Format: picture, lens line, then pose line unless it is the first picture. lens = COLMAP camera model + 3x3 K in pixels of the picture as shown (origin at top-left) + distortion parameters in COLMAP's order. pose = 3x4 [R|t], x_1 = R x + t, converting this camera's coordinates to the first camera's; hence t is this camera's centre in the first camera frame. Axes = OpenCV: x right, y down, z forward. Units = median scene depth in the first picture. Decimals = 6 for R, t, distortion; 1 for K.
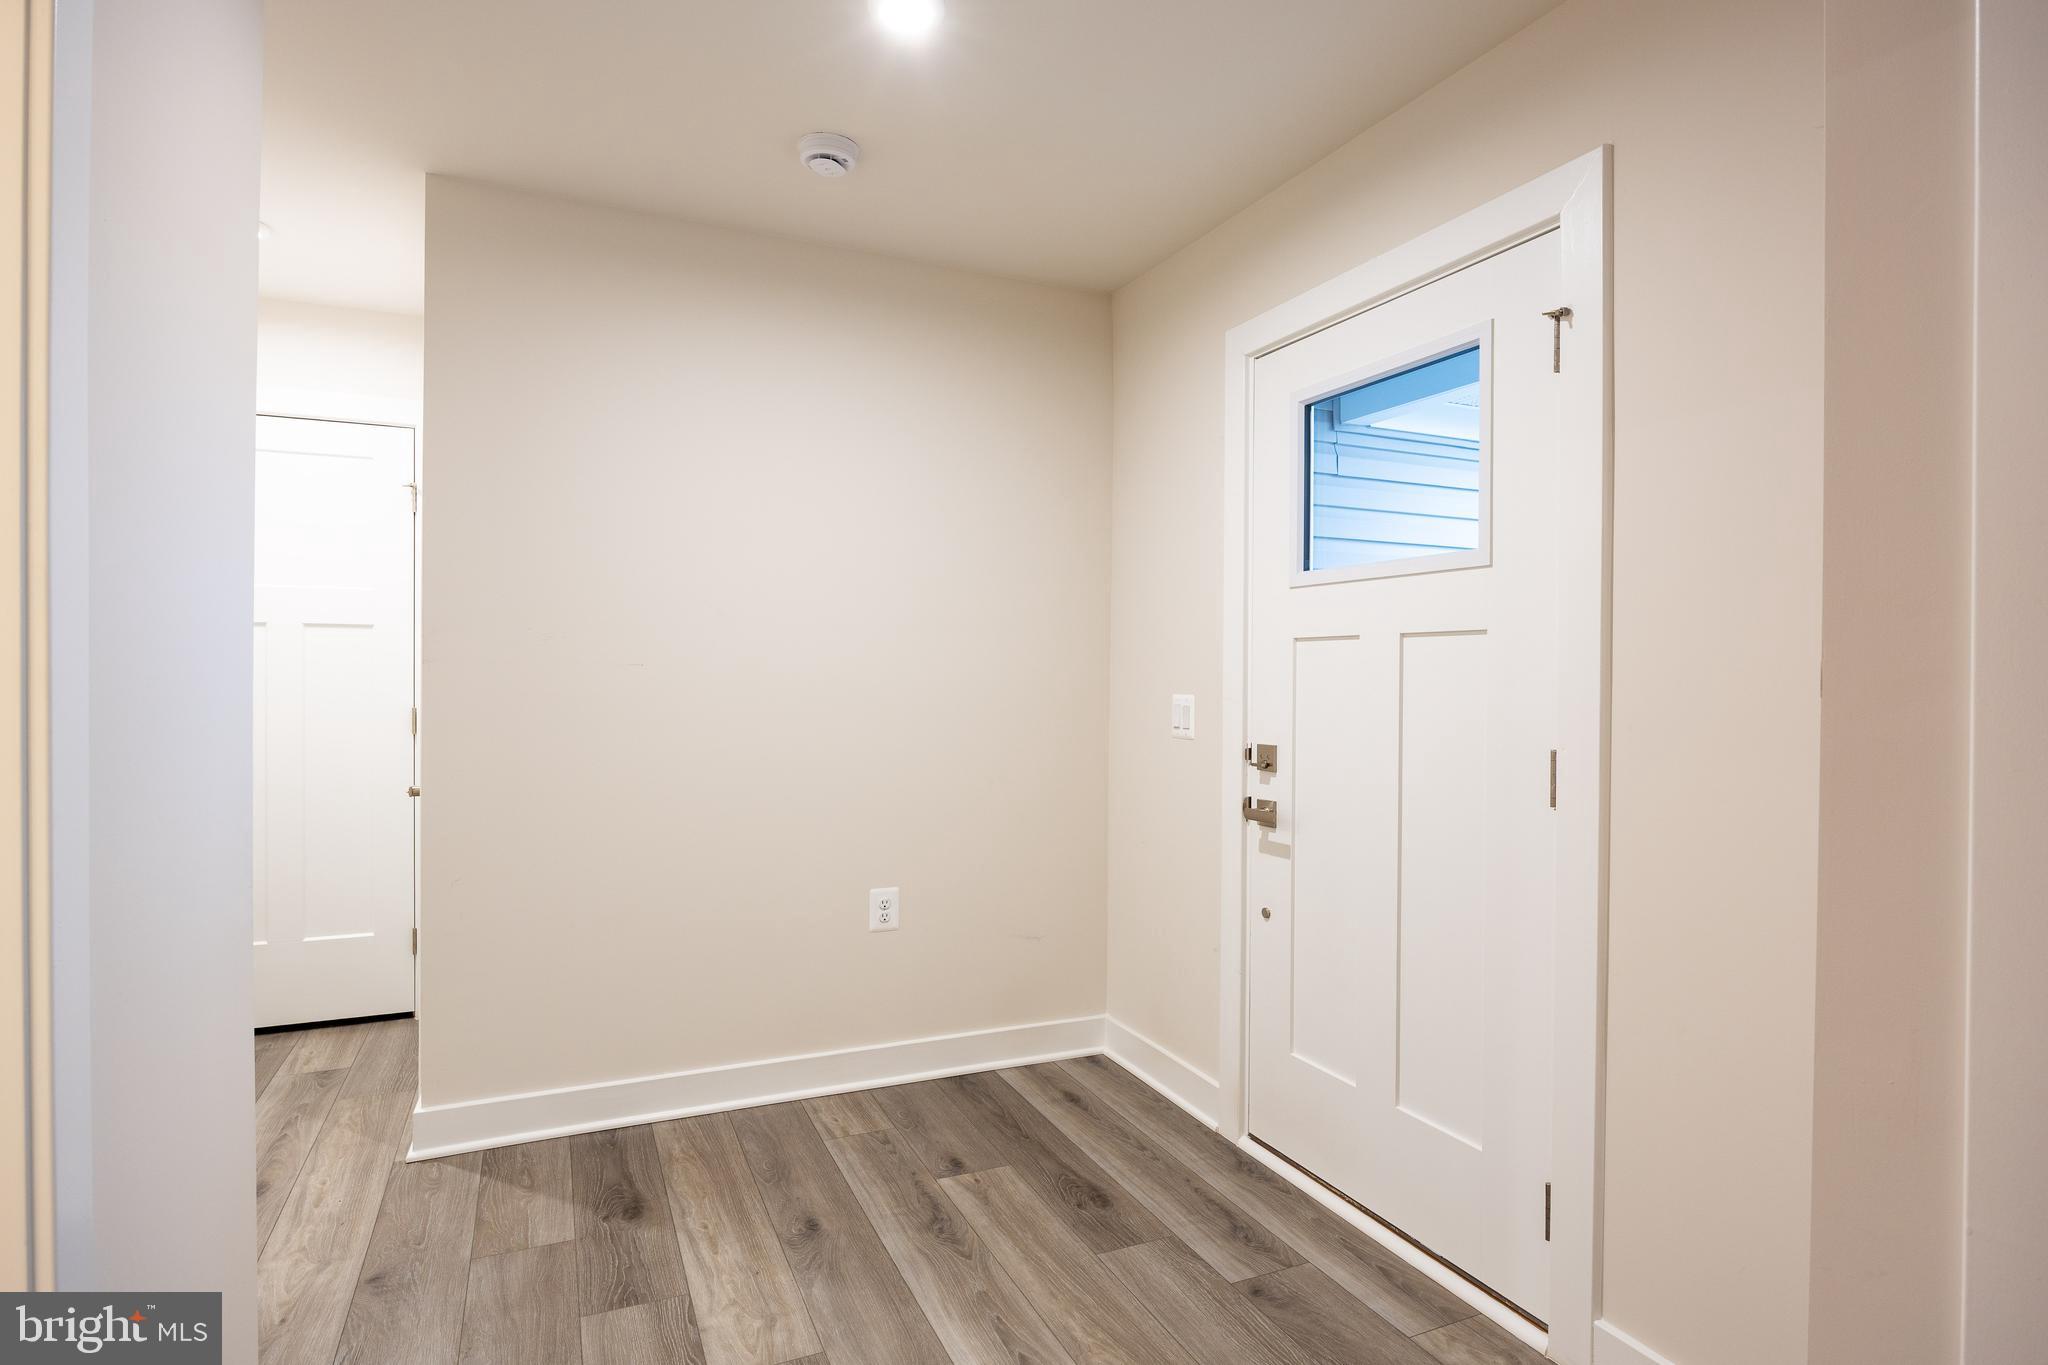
lens RADIAL K [[1040.7, 0, 1016.1], [0, 1040.7, 680.8], [0, 0, 1]] dist [-0.004939, -0.000092]
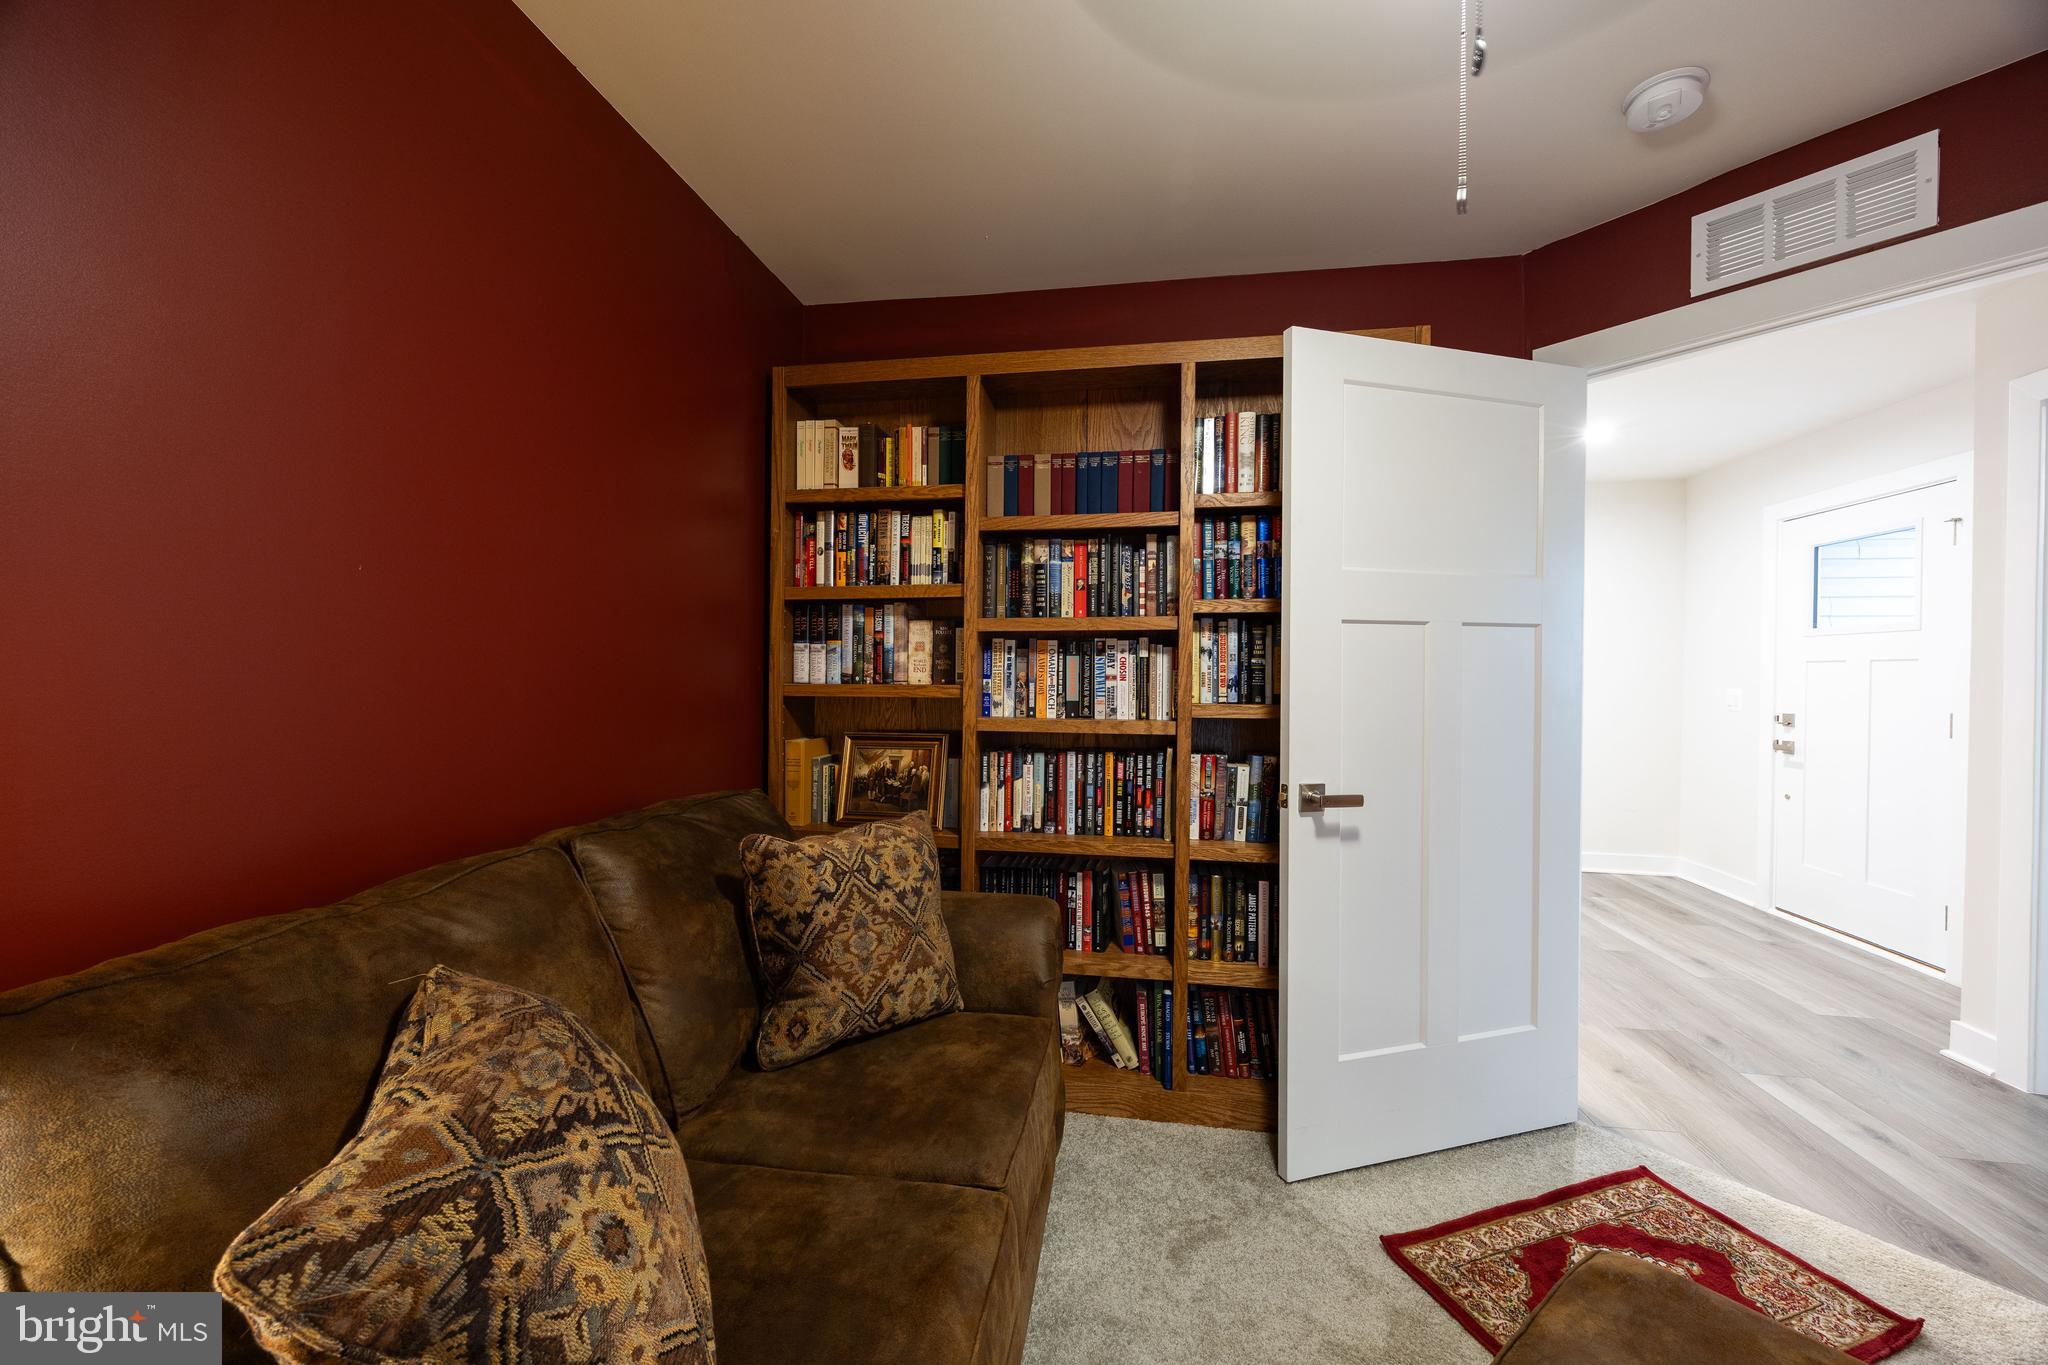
lens RADIAL K [[781.0, 0, 1046.5], [0, 781.0, 688.2], [0, 0, 1]] dist [-0.002854, 0.000185]
pose [[0.846013, 0.005750, -0.533132, -0.180747], [-0.000044, 0.999943, 0.010715, -0.004004], [0.533163, -0.009041, 0.845964, -1.100046]]
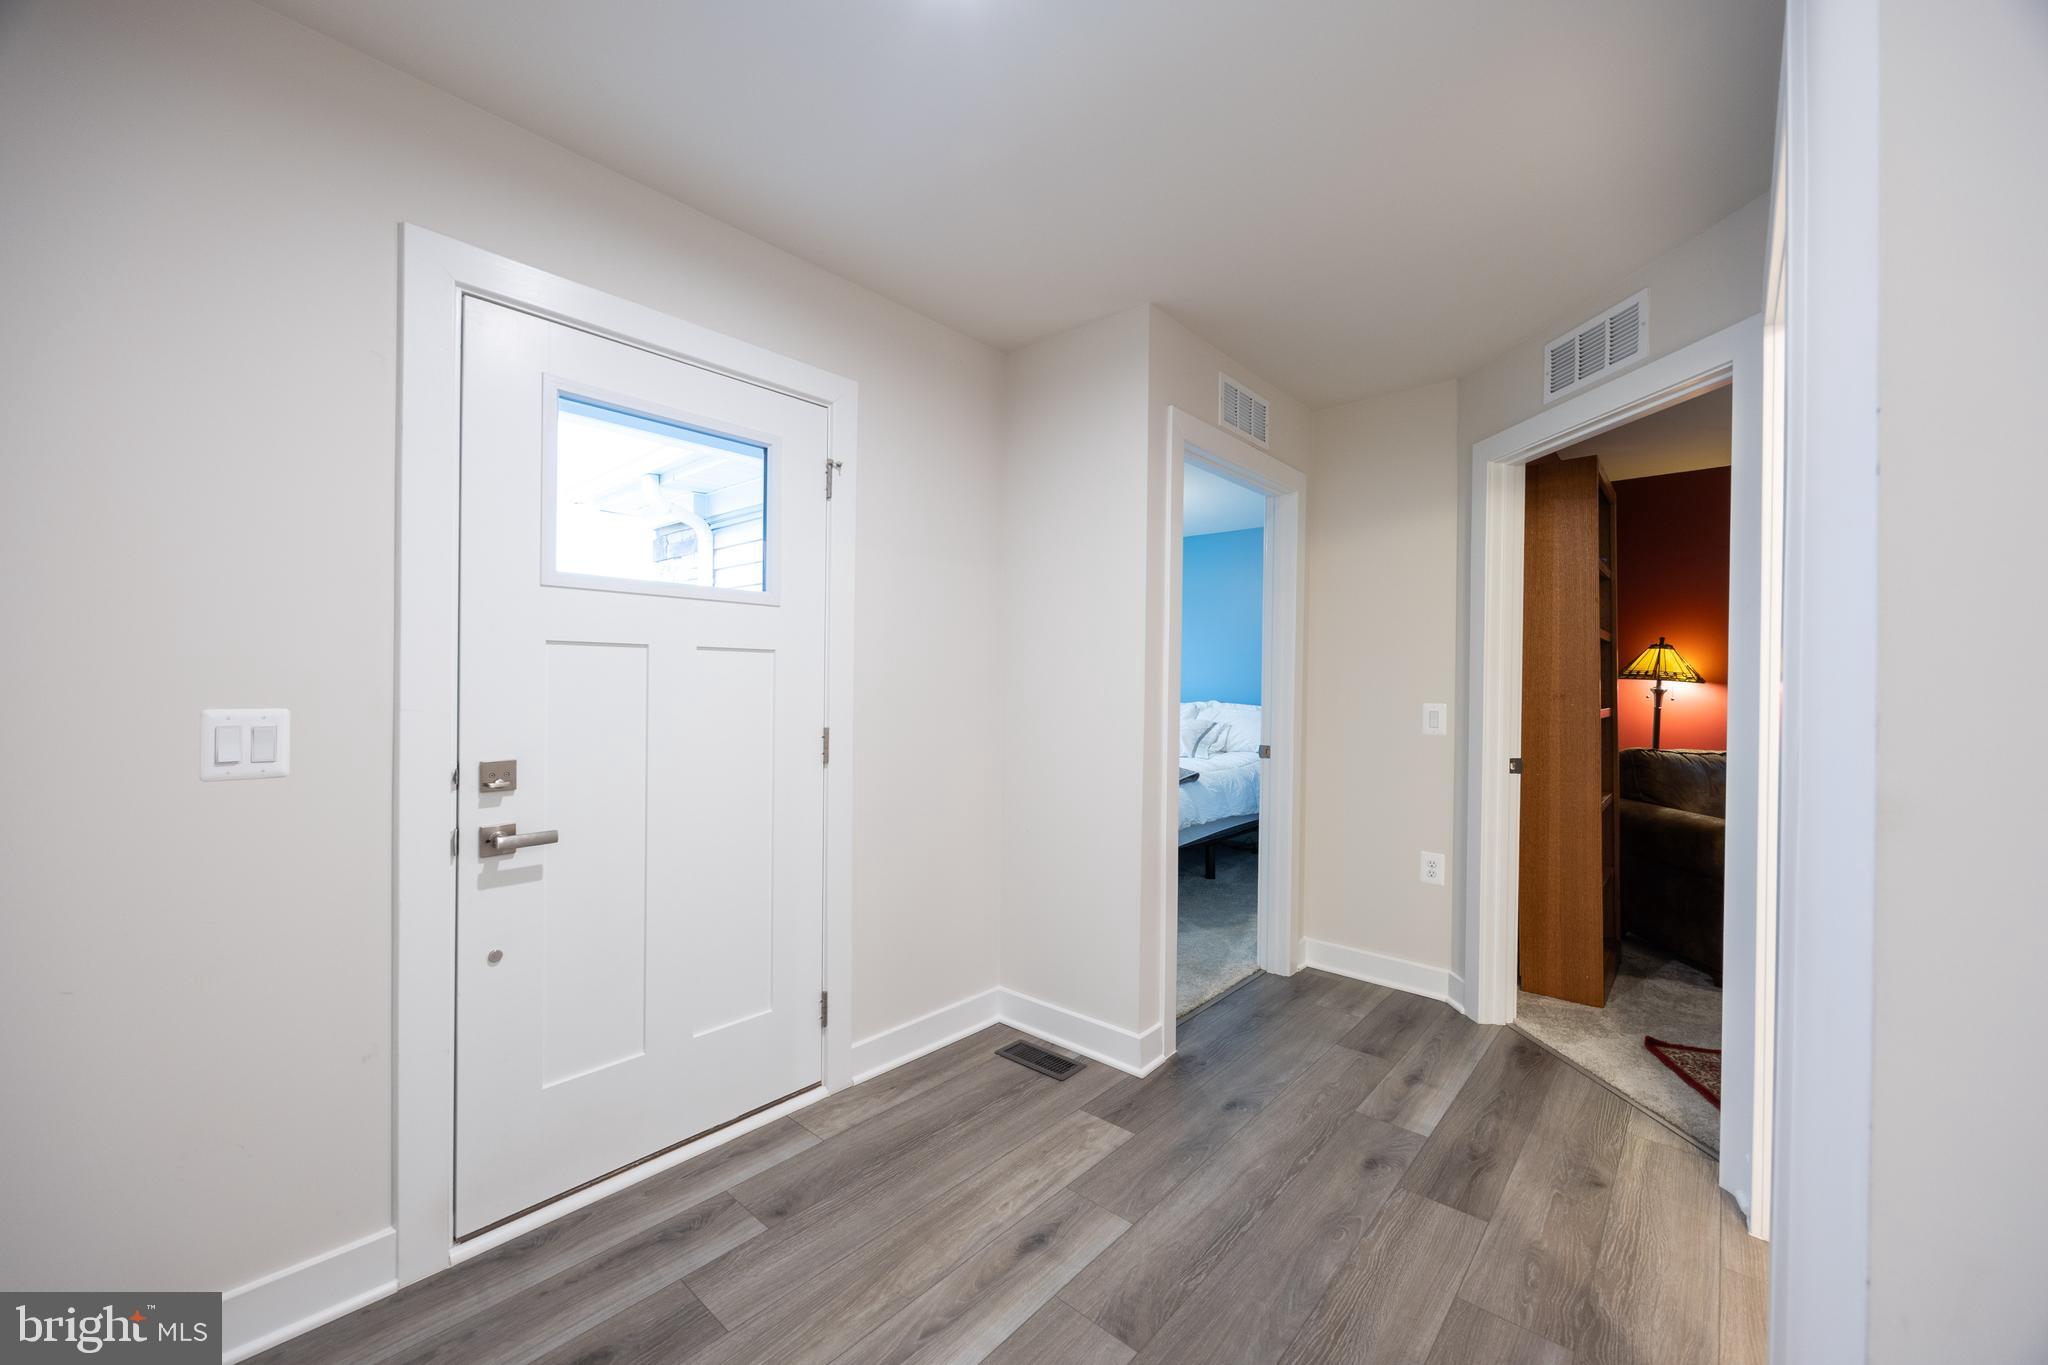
lens RADIAL K [[781.0, 0, 1033.3], [0, 781.0, 684.6], [0, 0, 1]] dist [-0.002854, 0.000185]
pose [[-0.409560, -0.013760, 0.912179, -0.556342], [-0.009861, 0.999895, 0.010655, -0.013746], [-0.912230, -0.004631, -0.409652, 0.907804]]
